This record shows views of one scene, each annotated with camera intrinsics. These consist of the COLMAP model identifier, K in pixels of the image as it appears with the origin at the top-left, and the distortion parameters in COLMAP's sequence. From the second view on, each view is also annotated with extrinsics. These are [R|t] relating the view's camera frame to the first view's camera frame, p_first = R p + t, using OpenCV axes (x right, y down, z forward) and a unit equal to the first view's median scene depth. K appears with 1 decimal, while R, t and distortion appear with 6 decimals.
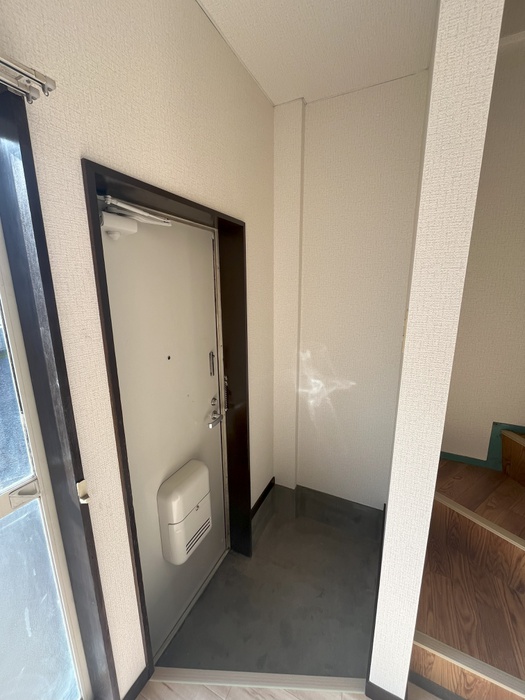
lens RADIAL K [[283.2, 0, 259.4], [0, 283.2, 349.0], [0, 0, 1]] dist [-0.004155, 0.001689]
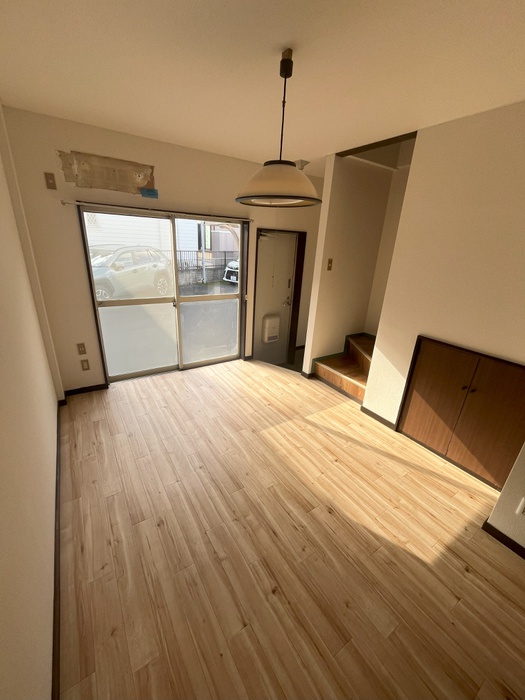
lens RADIAL K [[283.2, 0, 261.5], [0, 283.2, 350.7], [0, 0, 1]] dist [-0.004155, 0.001689]
pose [[0.858740, 0.218441, -0.463518, 1.226049], [-0.157026, 0.973245, 0.167743, 0.319684], [0.487758, -0.071263, 0.870065, -1.892399]]
